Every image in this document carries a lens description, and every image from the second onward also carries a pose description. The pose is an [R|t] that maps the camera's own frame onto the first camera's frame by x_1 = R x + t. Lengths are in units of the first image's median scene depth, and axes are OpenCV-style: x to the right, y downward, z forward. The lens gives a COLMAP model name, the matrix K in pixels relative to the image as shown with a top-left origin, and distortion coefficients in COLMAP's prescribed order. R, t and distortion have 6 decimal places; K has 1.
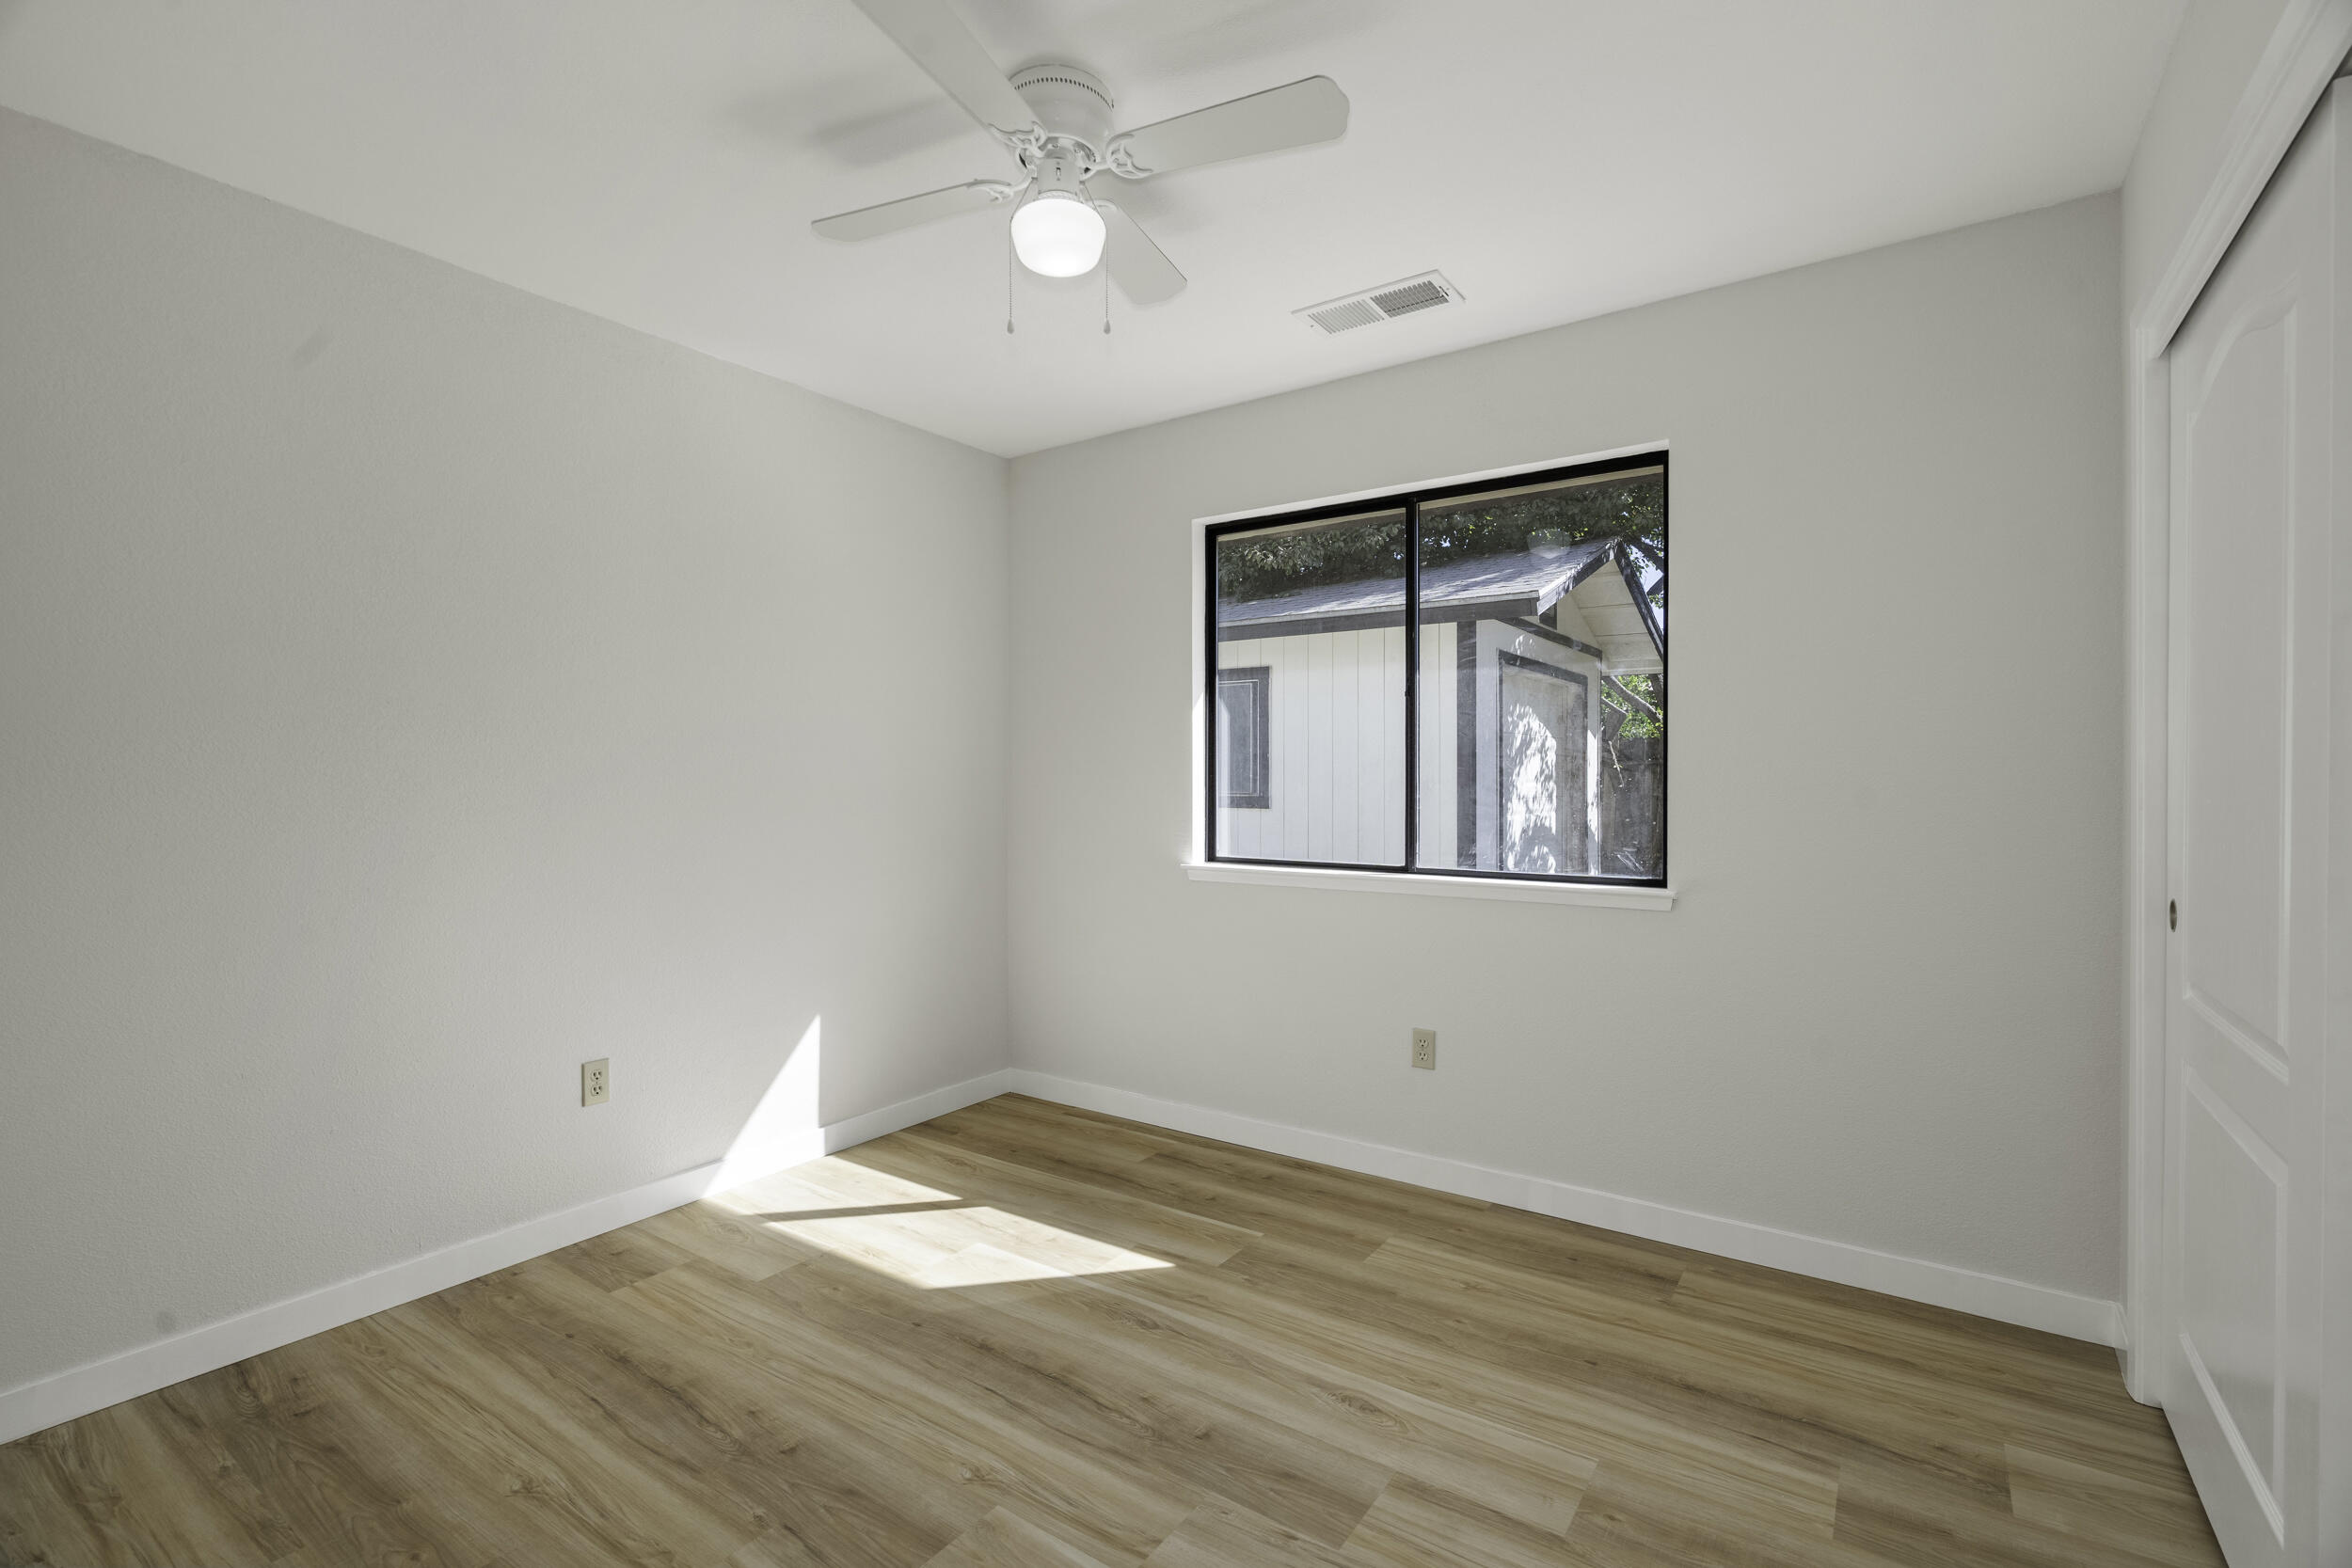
lens RADIAL K [[1067.4, 0, 1160.2], [0, 1067.4, 784.5], [0, 0, 1]] dist [0.001152, 0.000153]
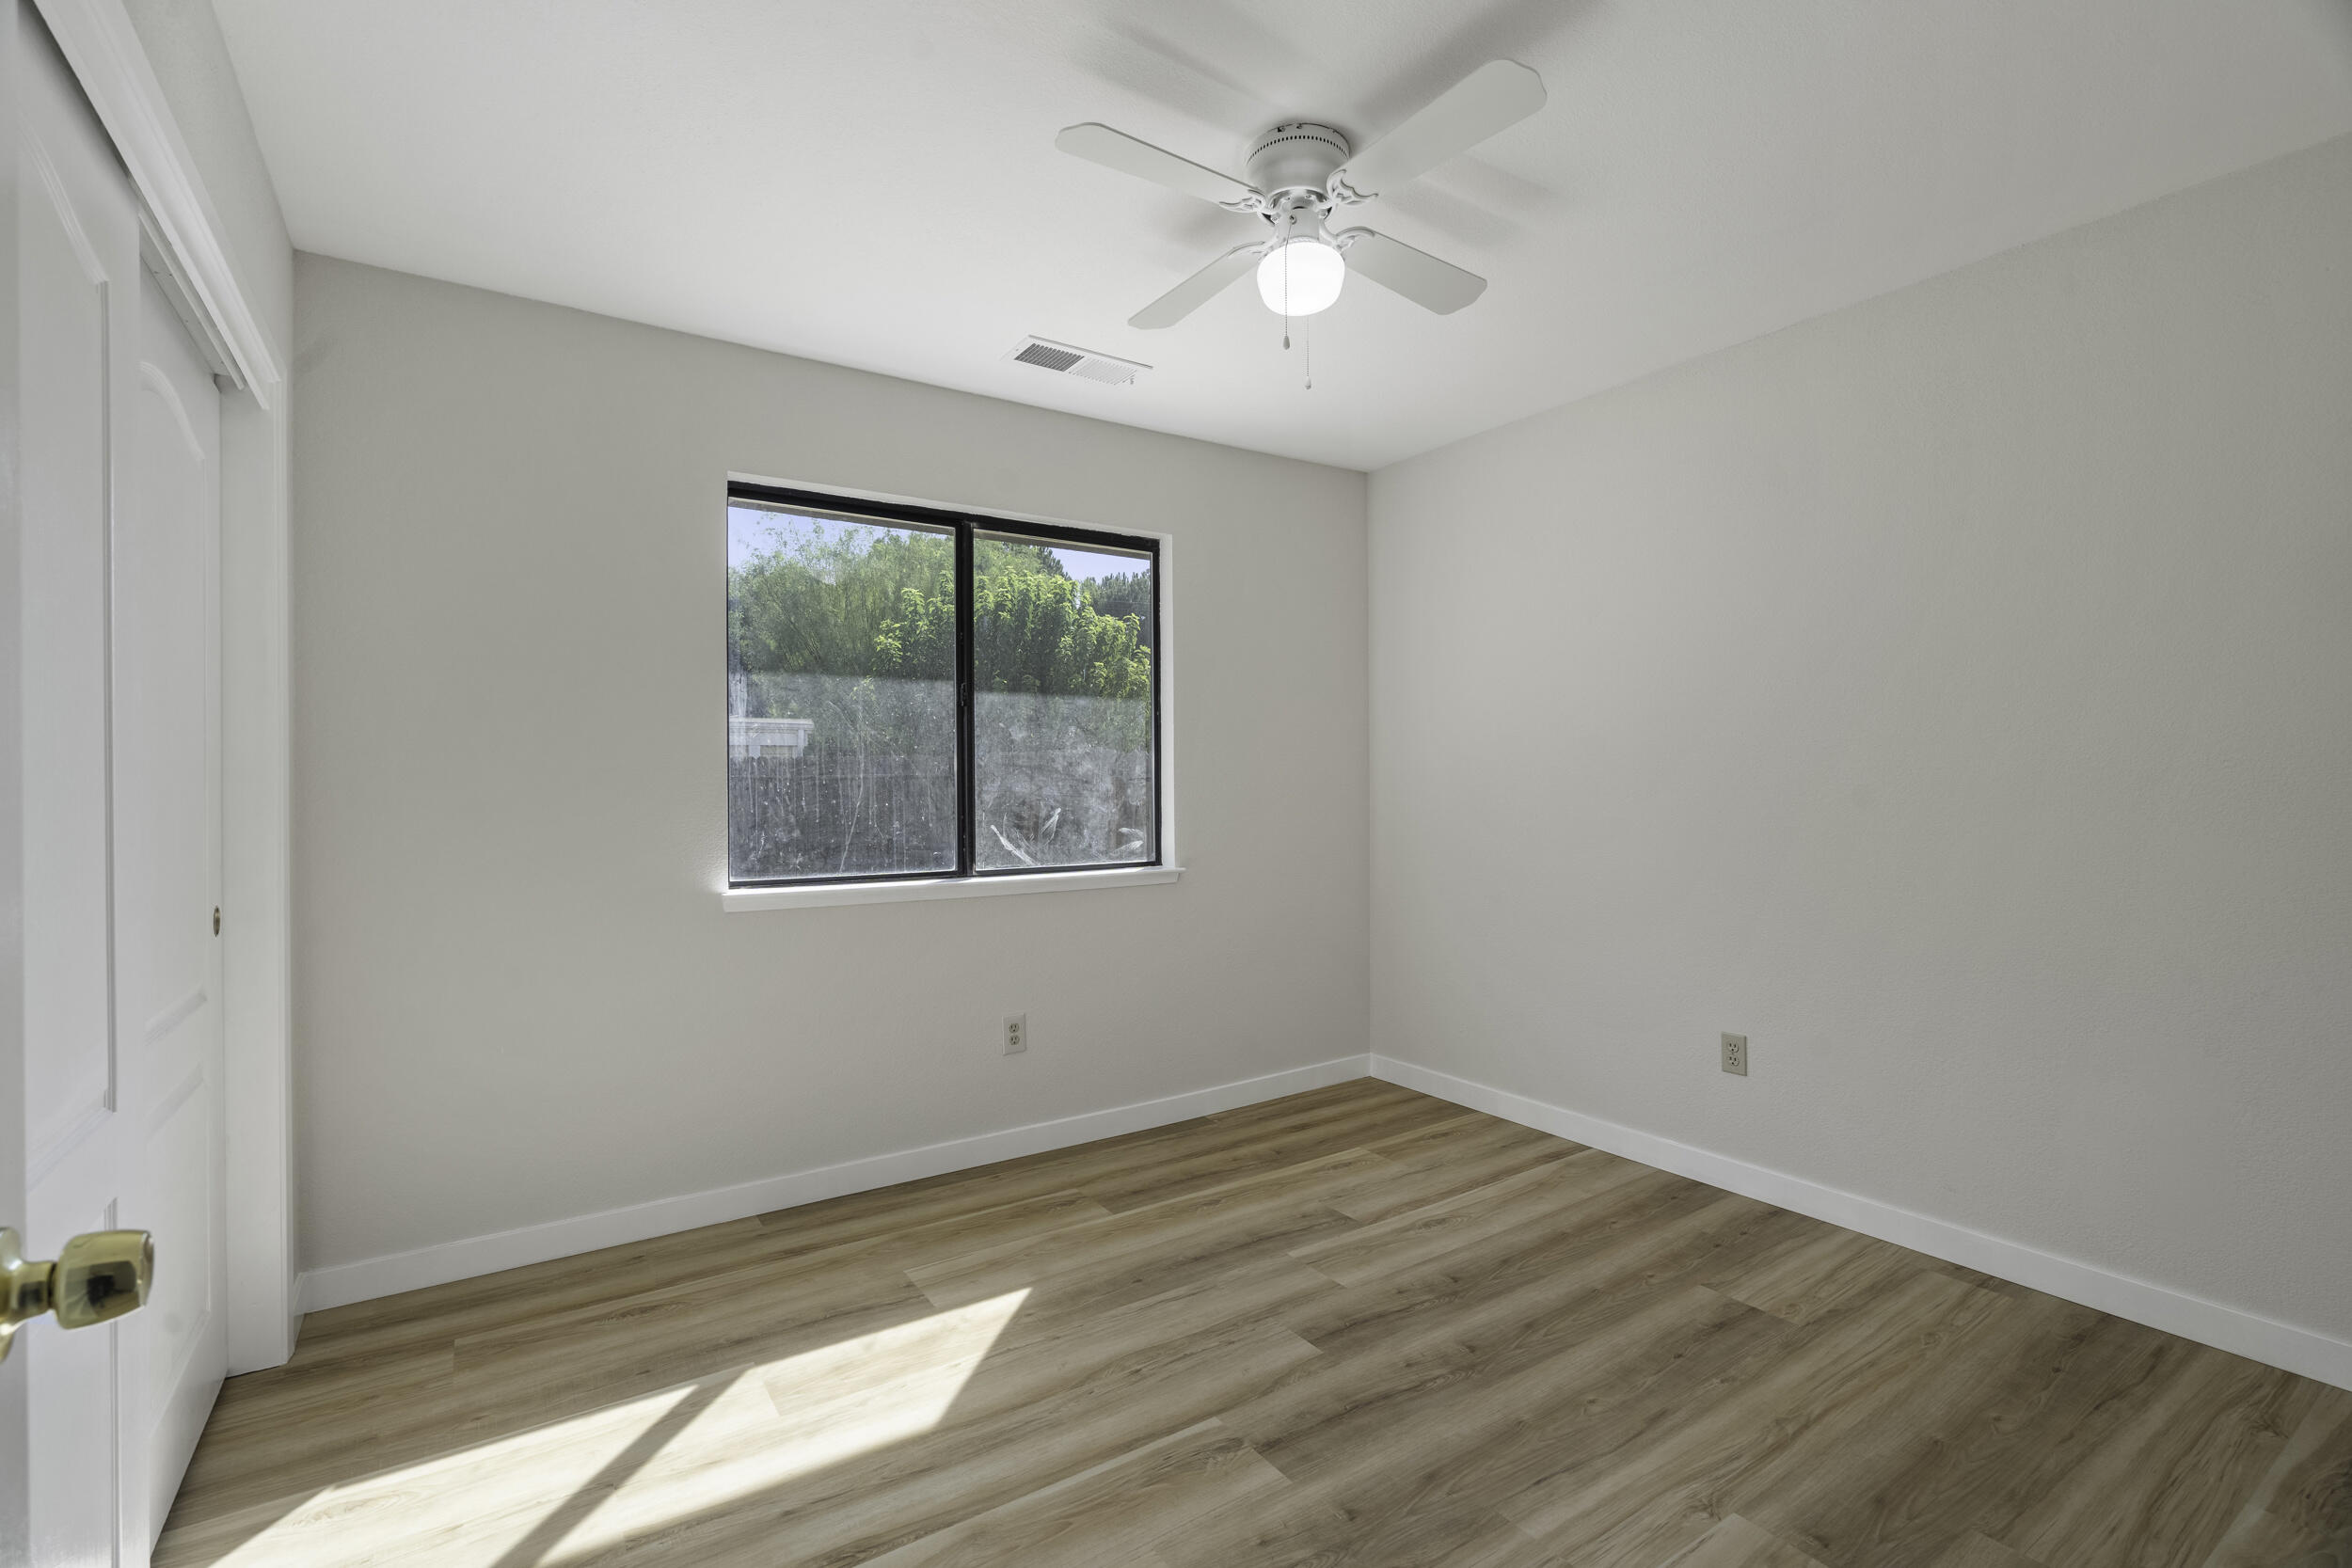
lens RADIAL K [[1050.5, 0, 1181.0], [0, 1050.5, 789.8], [0, 0, 1]] dist [-0.019767, 0.000201]
pose [[0.356130, -0.017107, 0.934280, -0.813704], [0.005988, 0.999854, 0.016025, -0.023143], [-0.934417, -0.000112, 0.356180, 0.526200]]
